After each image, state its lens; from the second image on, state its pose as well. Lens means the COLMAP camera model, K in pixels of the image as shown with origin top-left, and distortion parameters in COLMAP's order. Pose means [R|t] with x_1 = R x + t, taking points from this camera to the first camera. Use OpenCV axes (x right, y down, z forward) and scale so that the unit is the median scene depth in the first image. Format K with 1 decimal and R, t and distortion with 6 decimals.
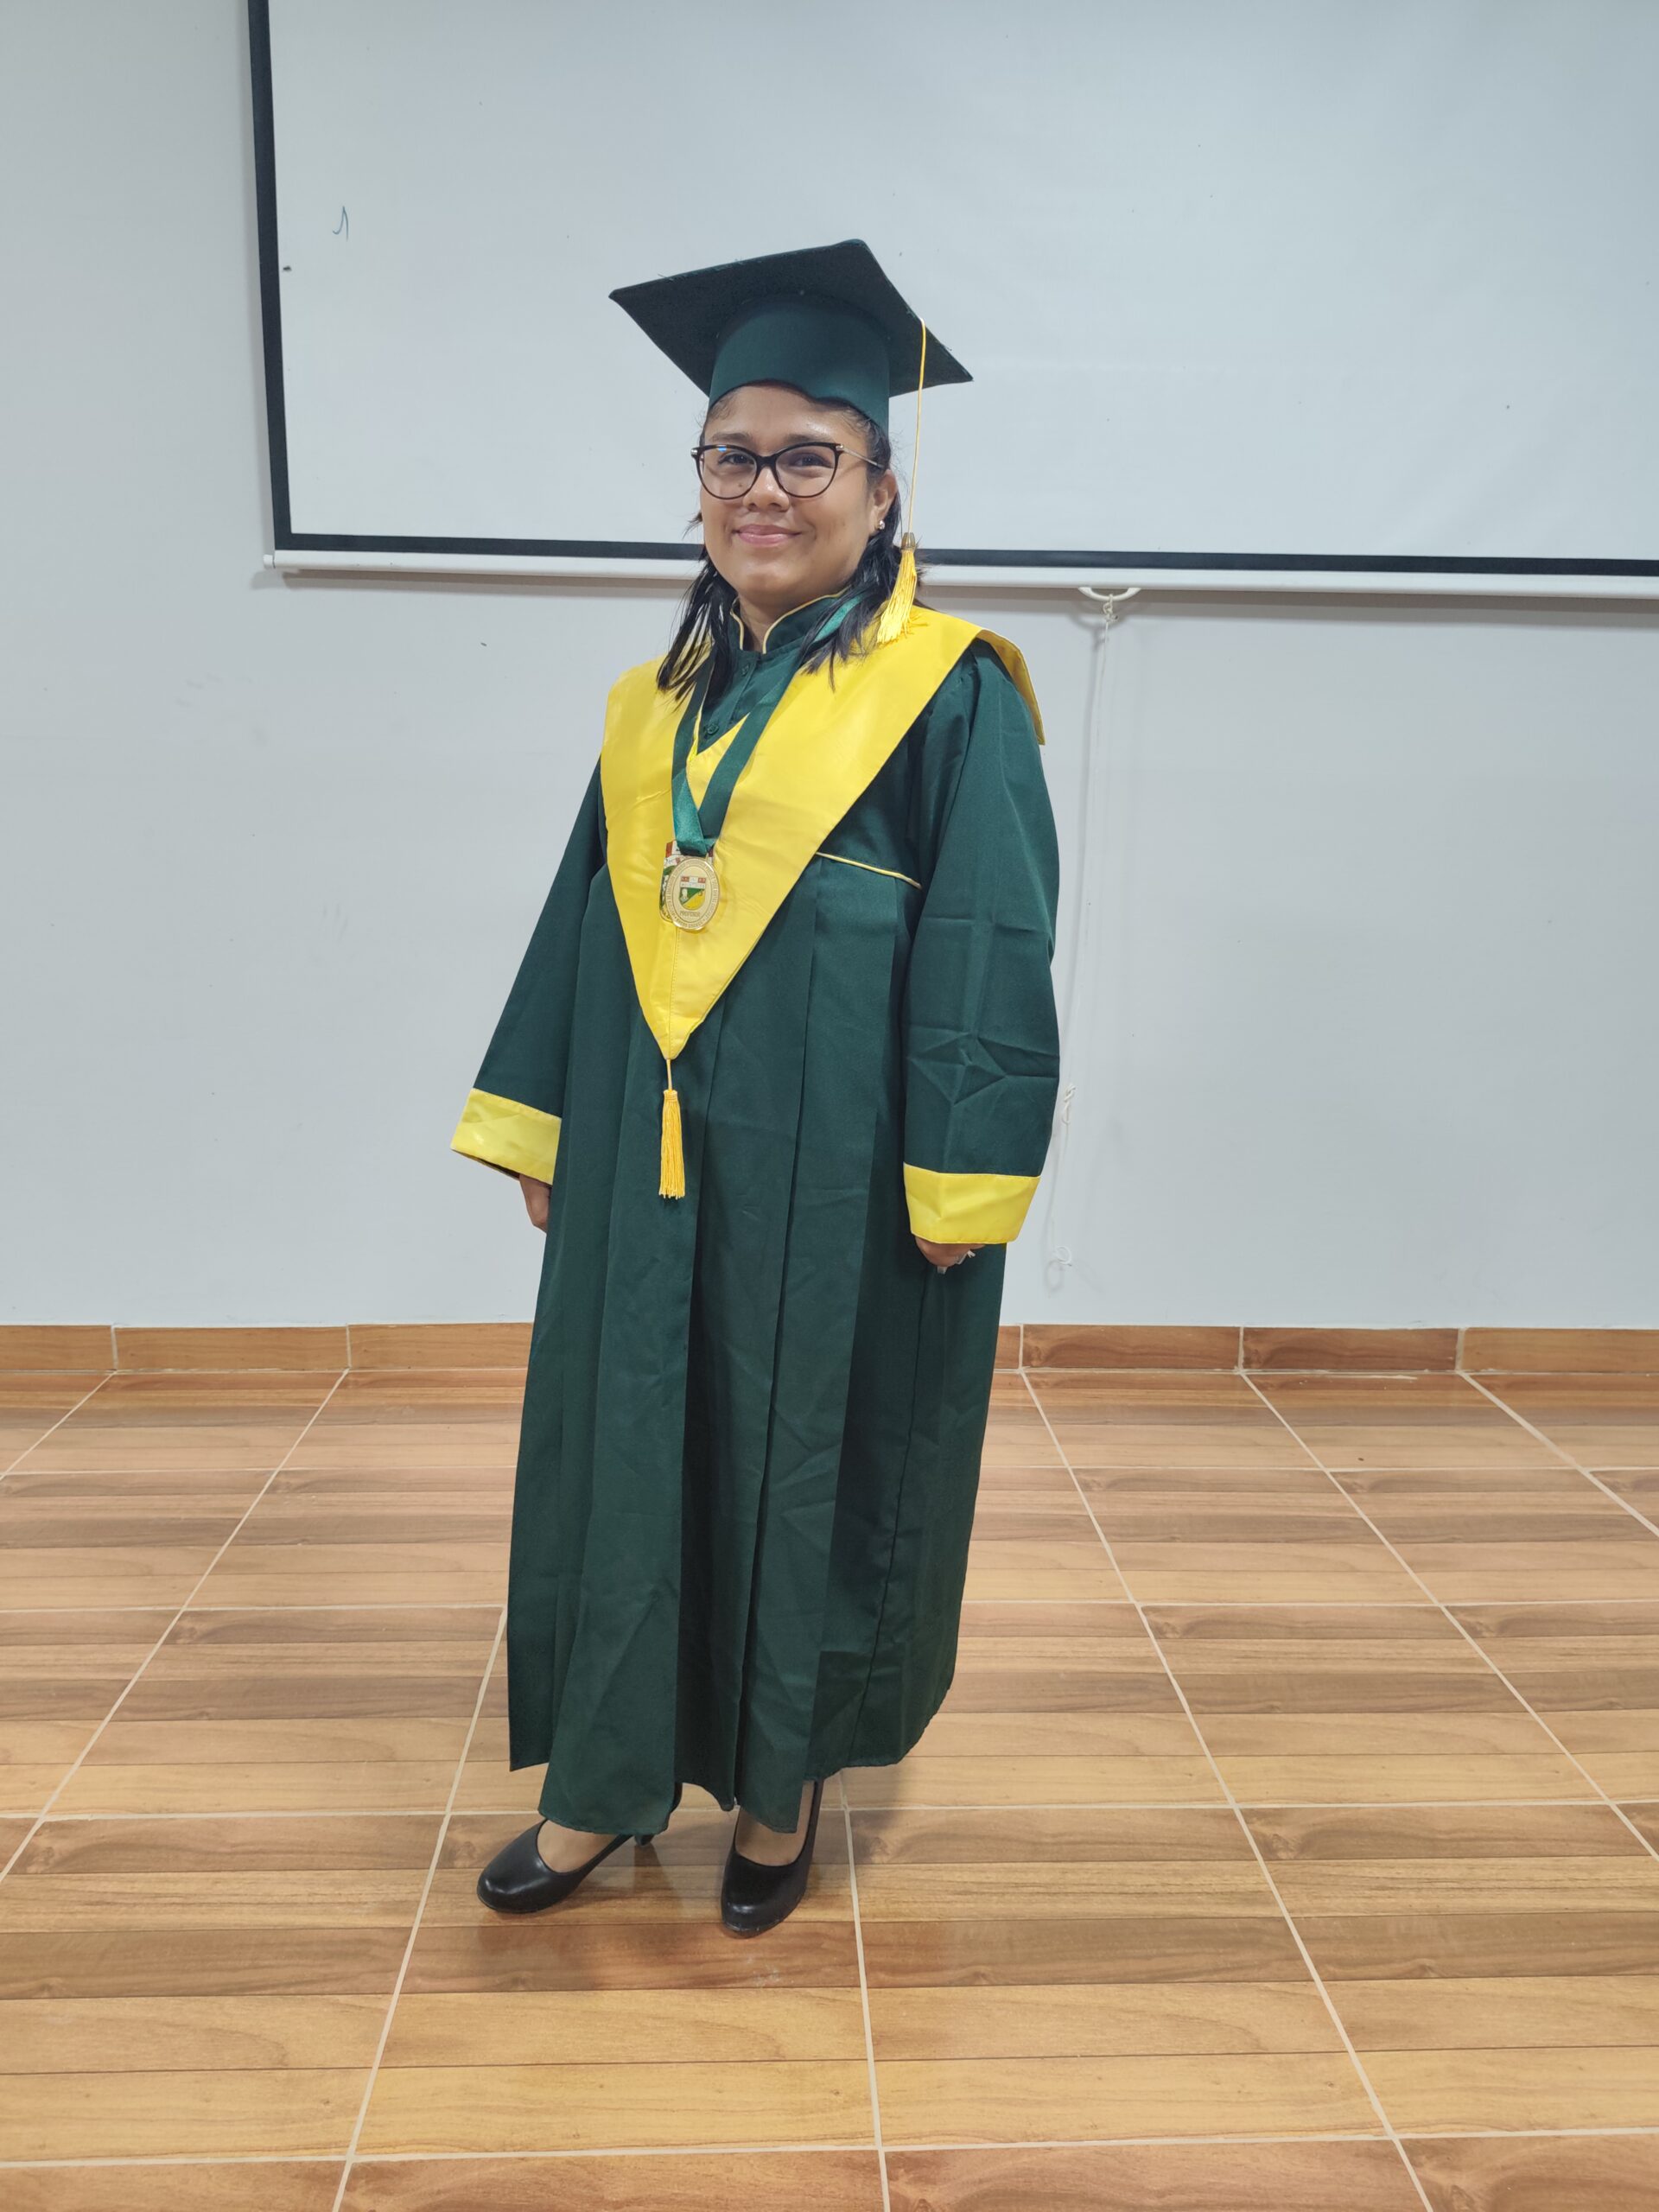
lens RADIAL K [[1522.7, 0, 819.3], [0, 1522.7, 1108.7], [0, 0, 1]] dist [0.006202, -0.021916]
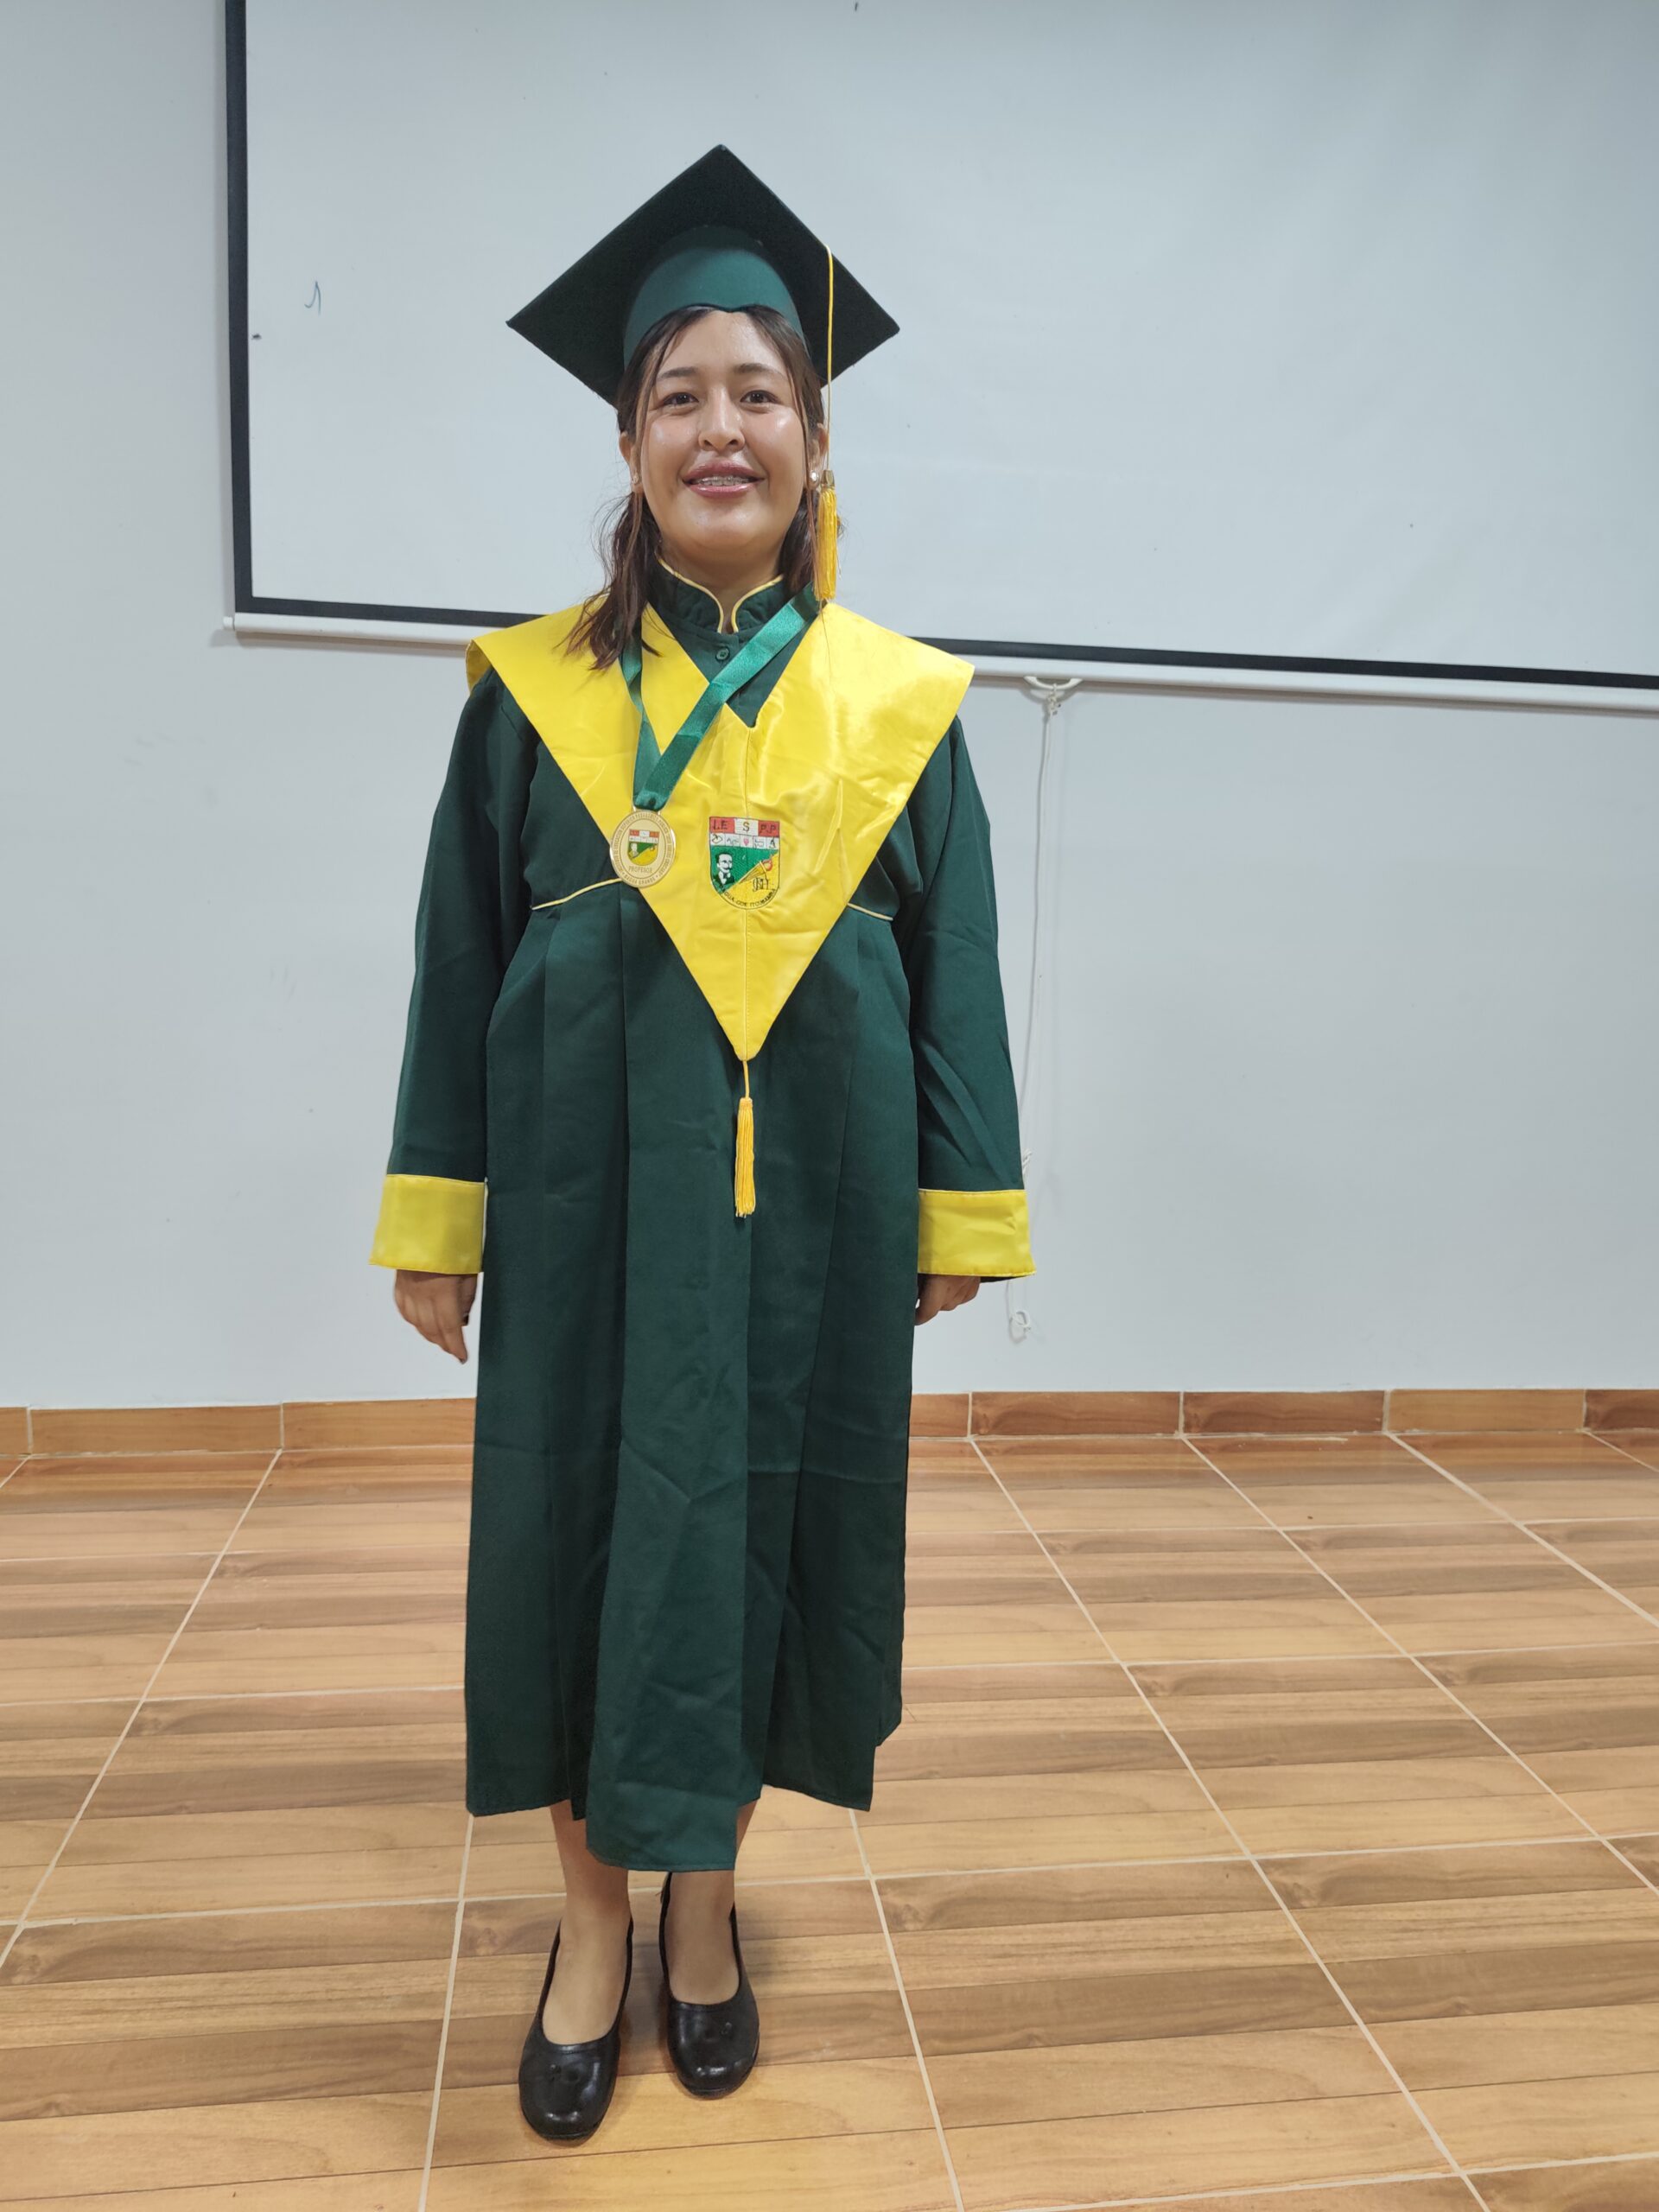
lens RADIAL K [[1522.7, 0, 818.3], [0, 1522.7, 1098.9], [0, 0, 1]] dist [0.006202, -0.021916]
pose [[0.995279, 0.004139, 0.096962, -0.078650], [0.002077, 0.997953, -0.063924, 0.014936], [-0.097028, 0.063823, 0.993233, -0.002649]]
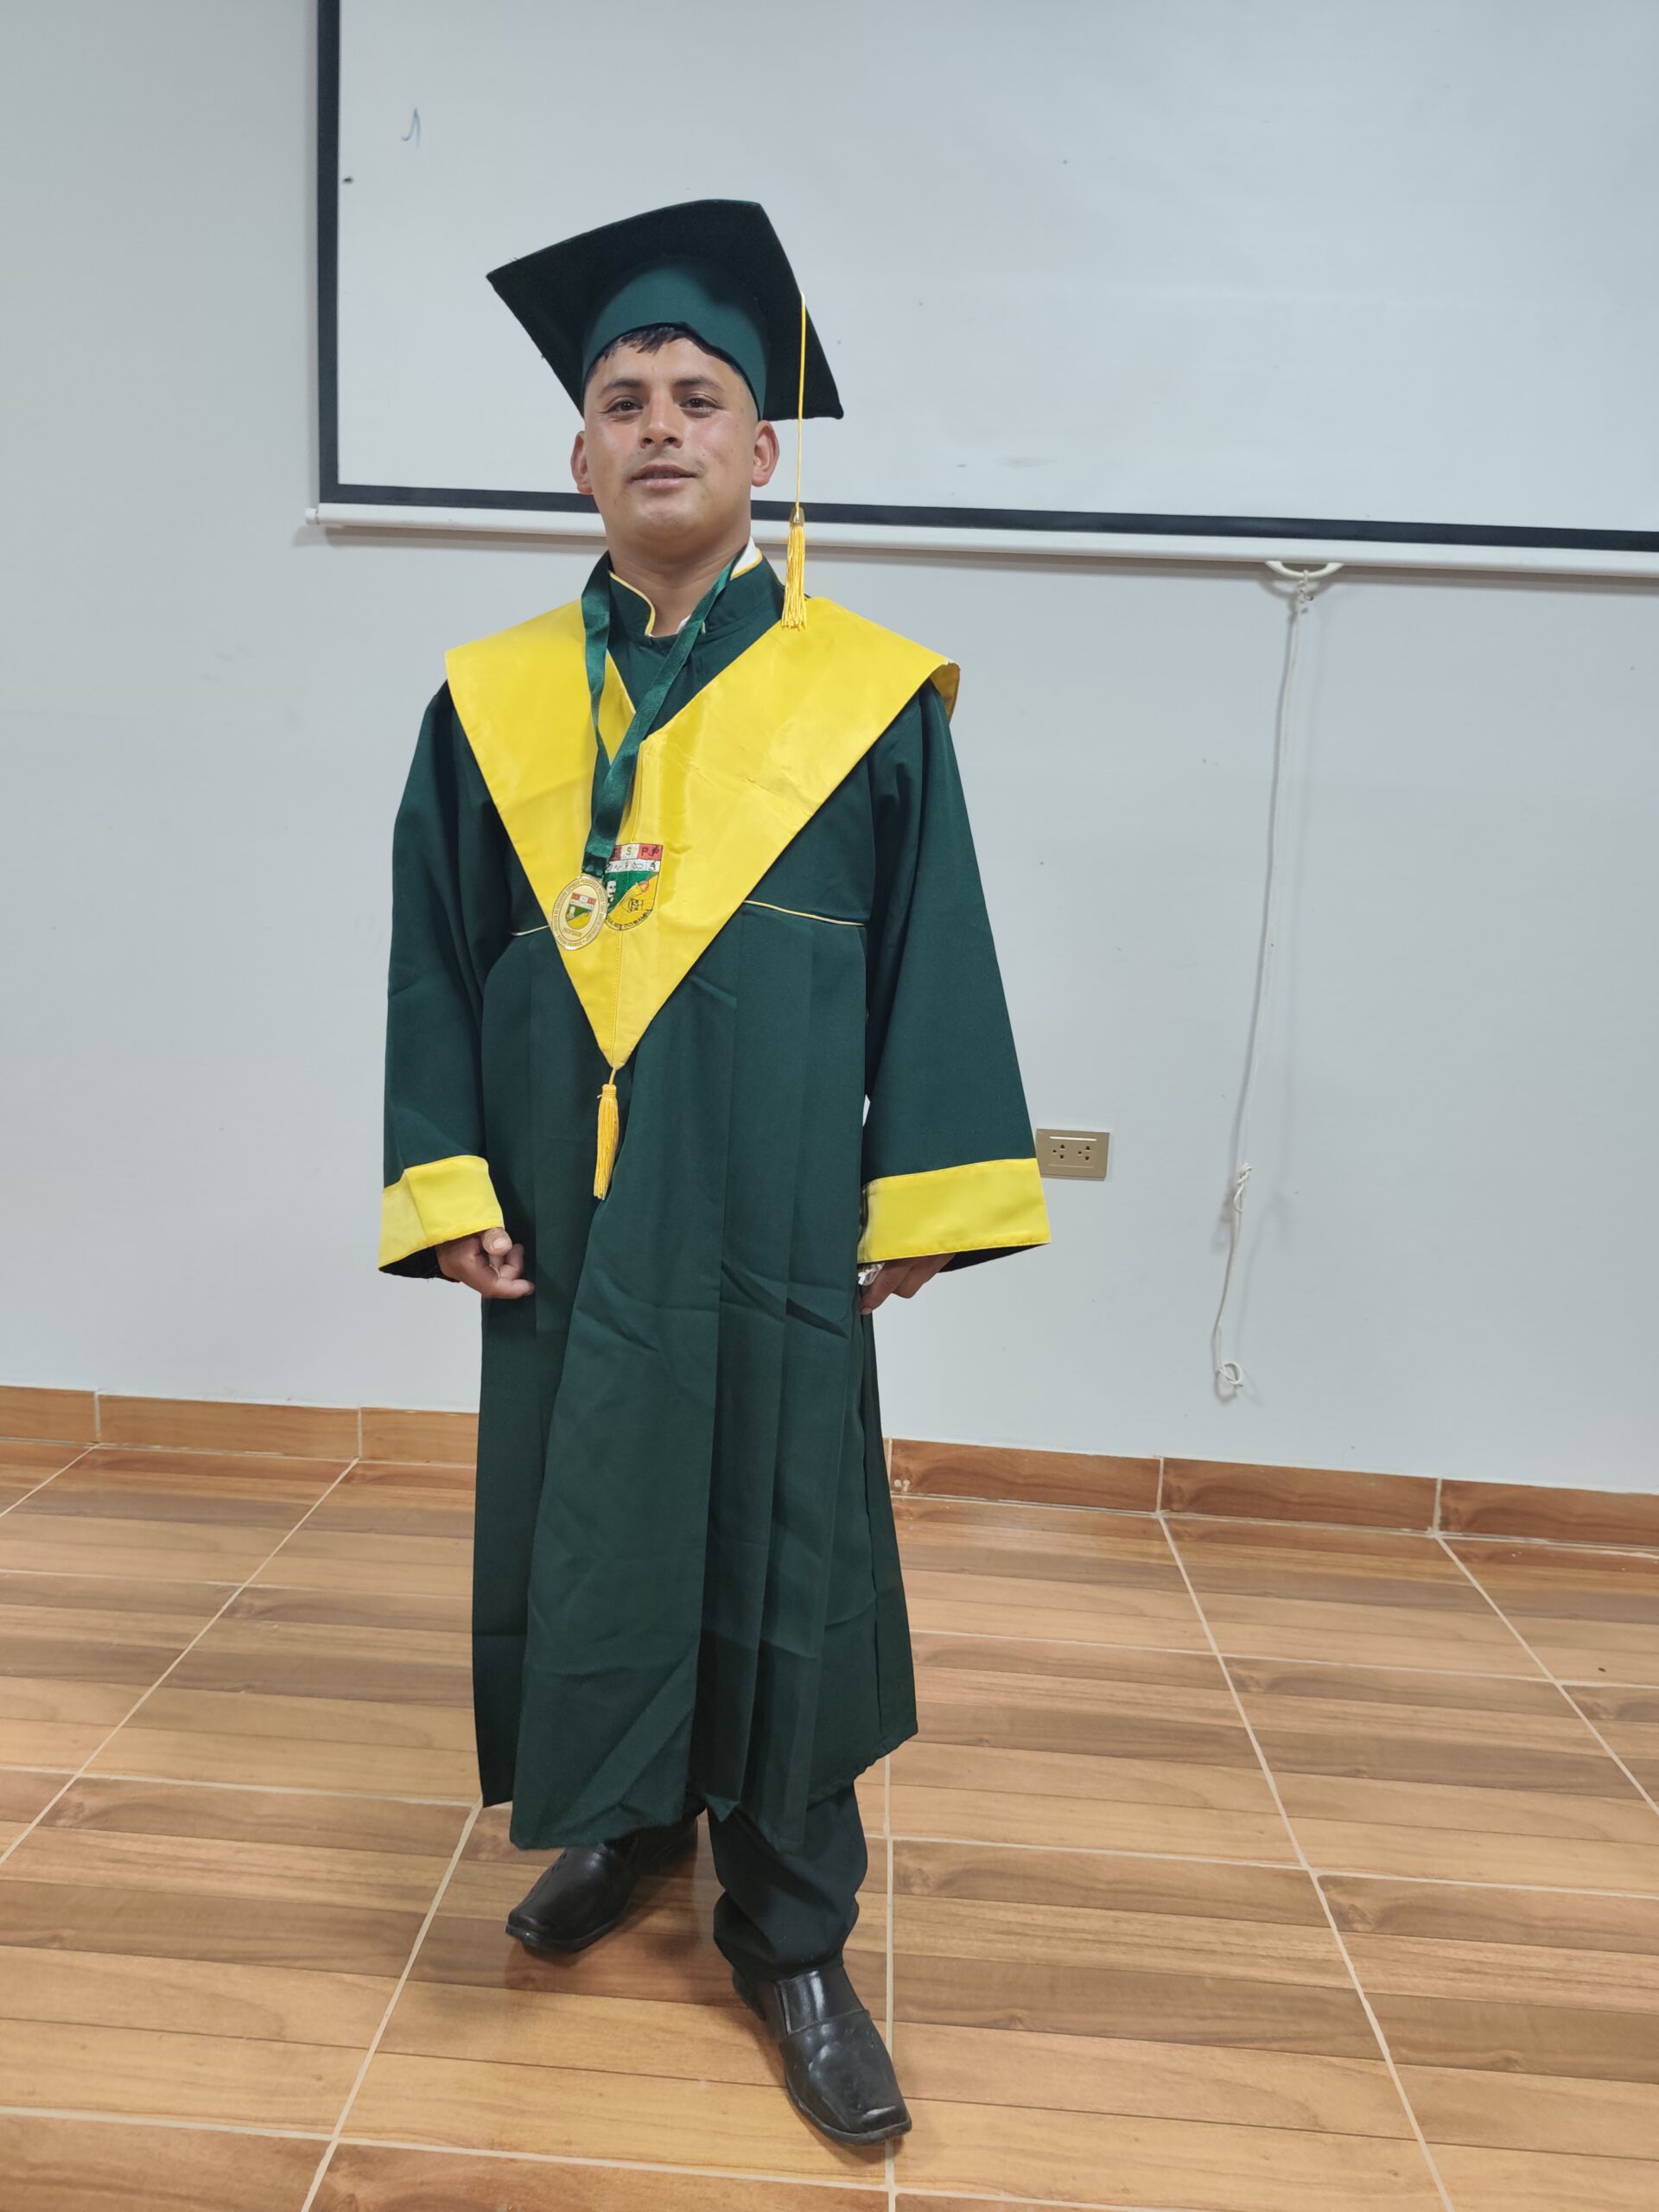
lens RADIAL K [[1522.7, 0, 814.7], [0, 1522.7, 1107.6], [0, 0, 1]] dist [0.006202, -0.021916]
pose [[0.994880, 0.044904, -0.090535, 0.016300], [-0.048995, 0.997852, -0.043481, -0.001339], [0.088388, 0.047694, 0.994944, 0.195615]]
